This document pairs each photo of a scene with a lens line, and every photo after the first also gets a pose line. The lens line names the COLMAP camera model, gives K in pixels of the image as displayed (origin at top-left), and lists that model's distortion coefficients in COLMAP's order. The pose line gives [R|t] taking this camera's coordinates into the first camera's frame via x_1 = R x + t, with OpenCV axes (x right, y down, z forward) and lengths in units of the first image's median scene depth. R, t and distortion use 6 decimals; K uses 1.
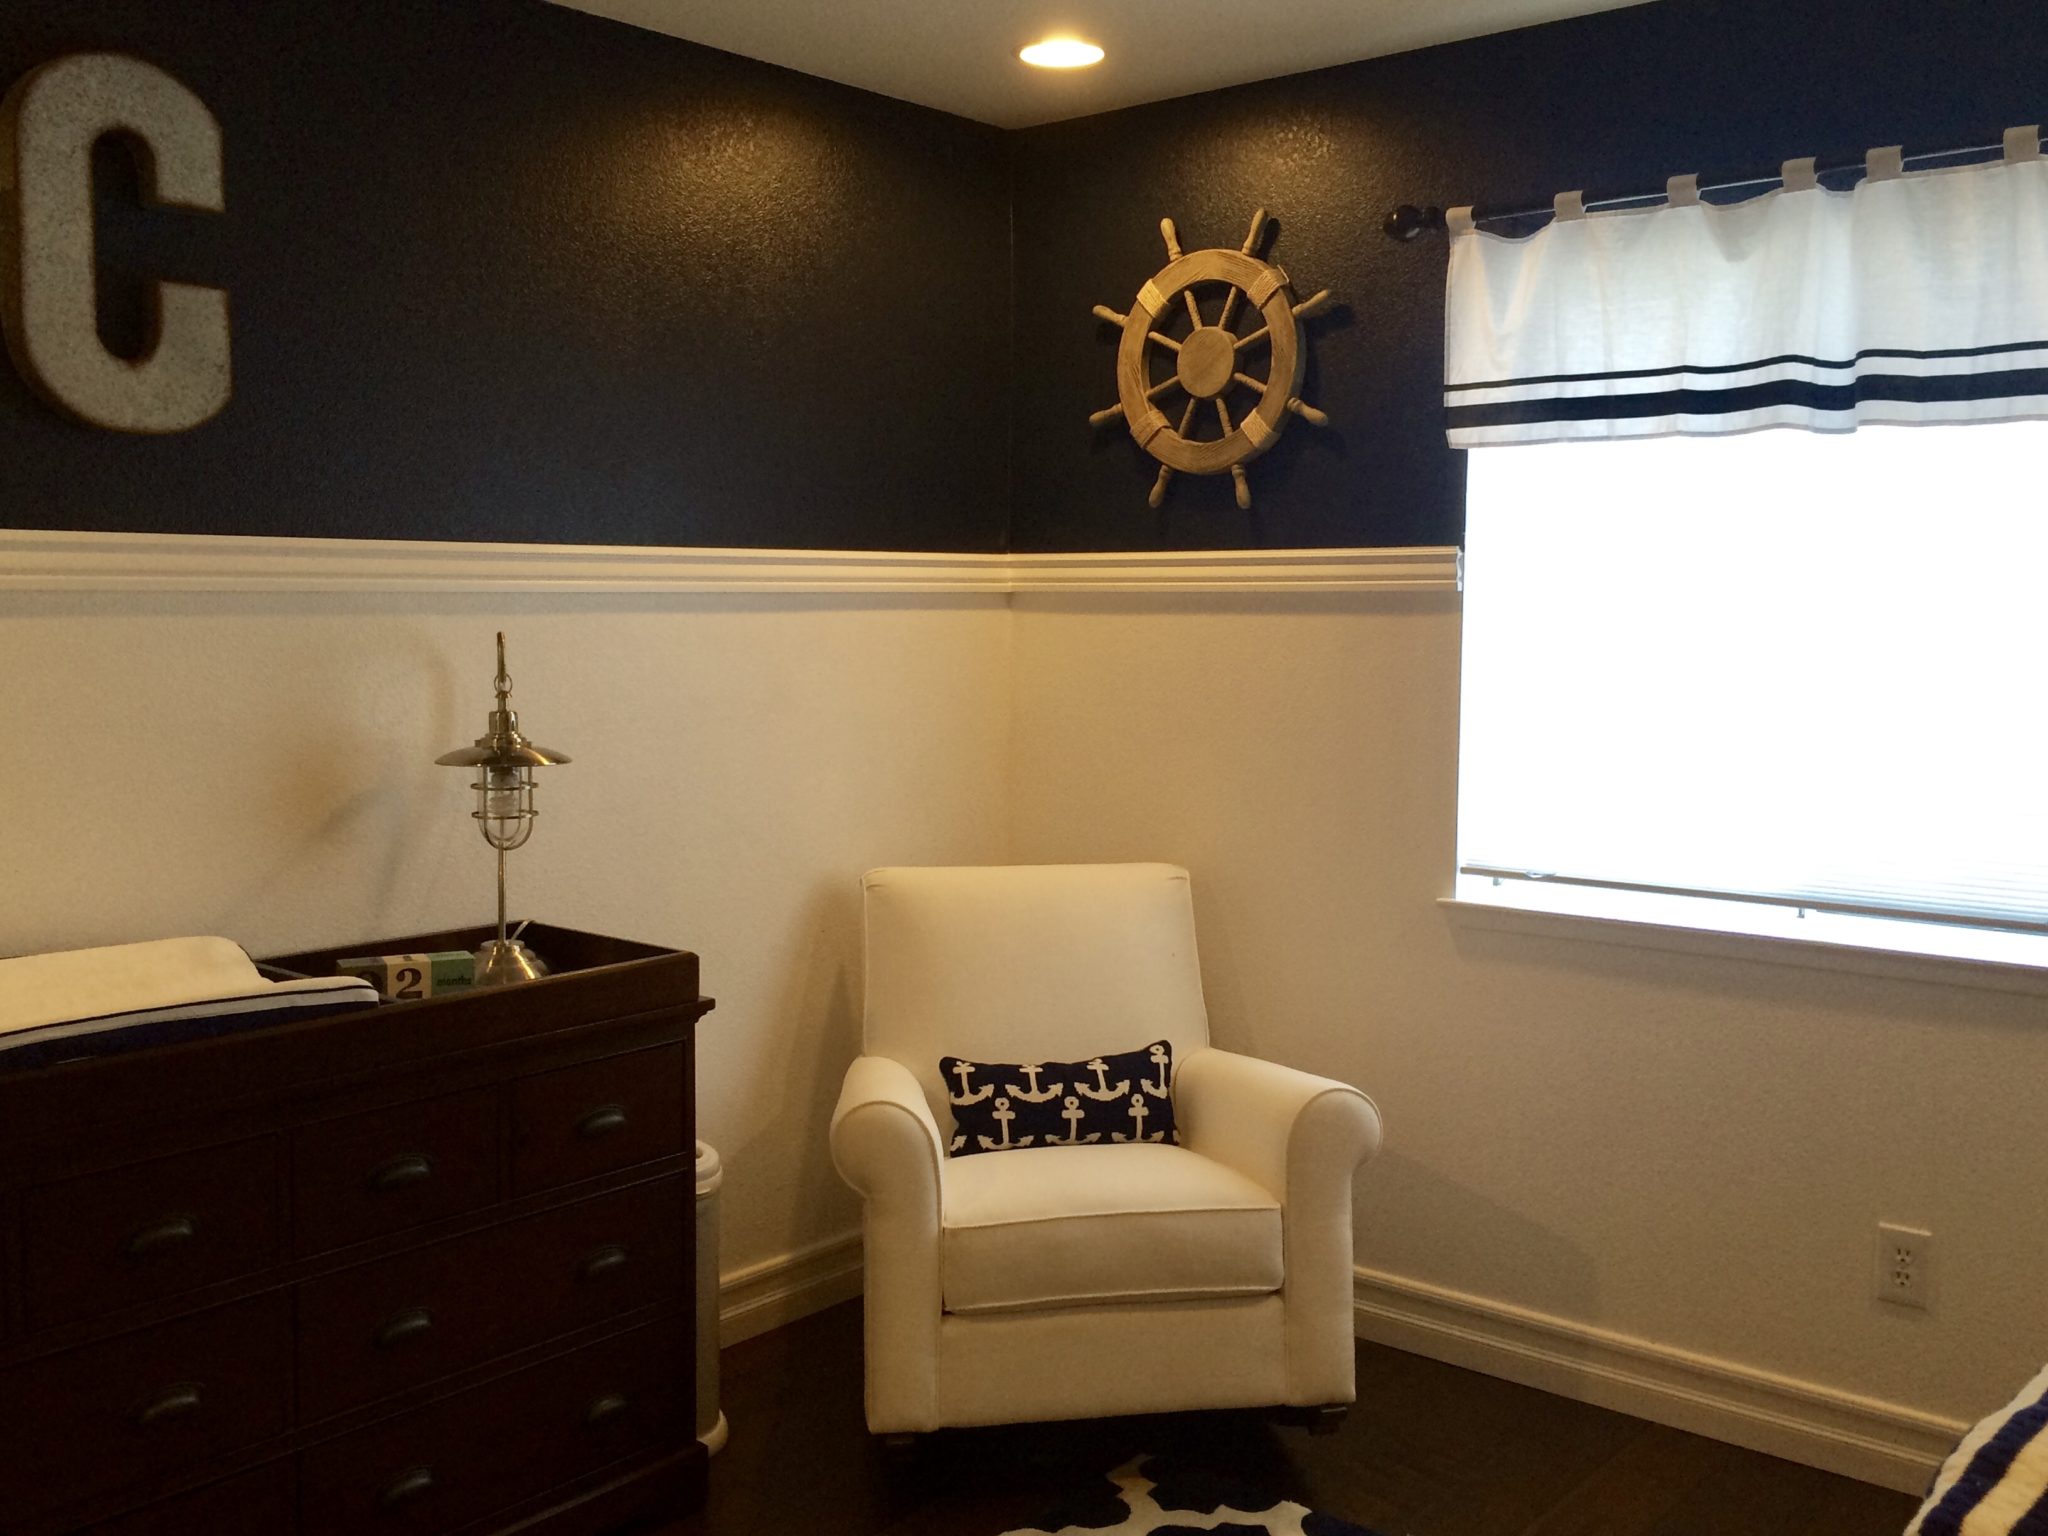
lens RADIAL K [[1943.1, 0, 1024.0], [0, 1943.1, 768.0], [0, 0, 1]] dist [0.013573, -0.017228]
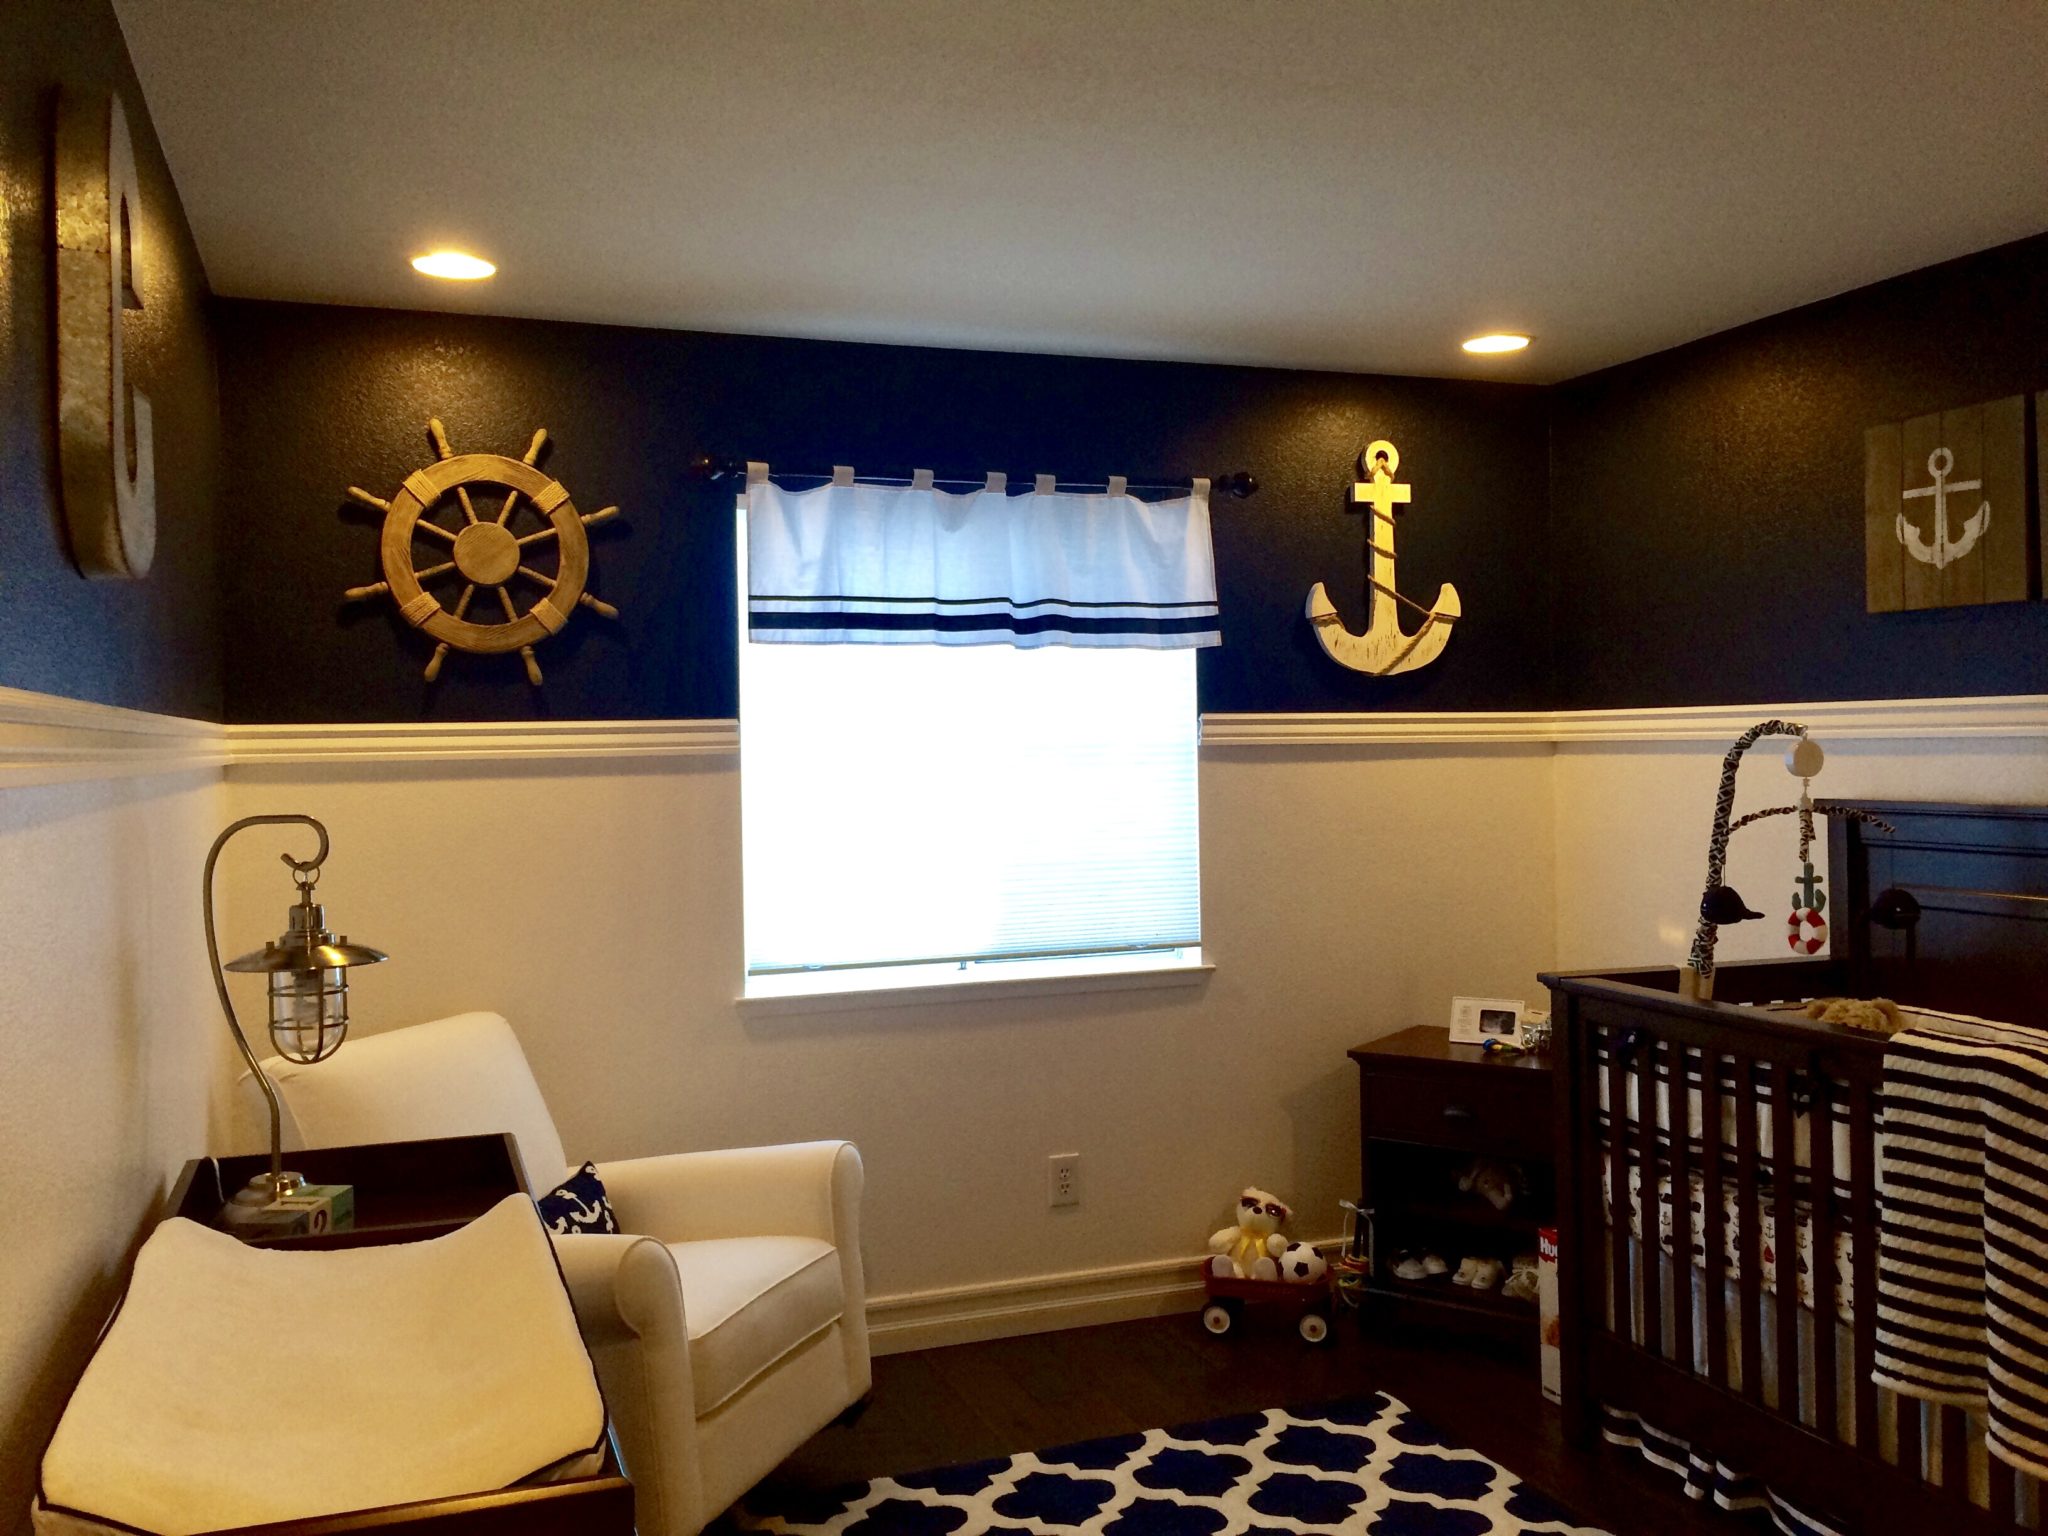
lens RADIAL K [[1728.8, 0, 1024.0], [0, 1728.8, 768.0], [0, 0, 1]] dist [0.039887, -0.004684]
pose [[0.482137, -0.018356, 0.875904, -0.652540], [0.096969, 0.994756, -0.032529, -0.025507], [-0.870713, 0.100618, 0.481388, 0.276997]]
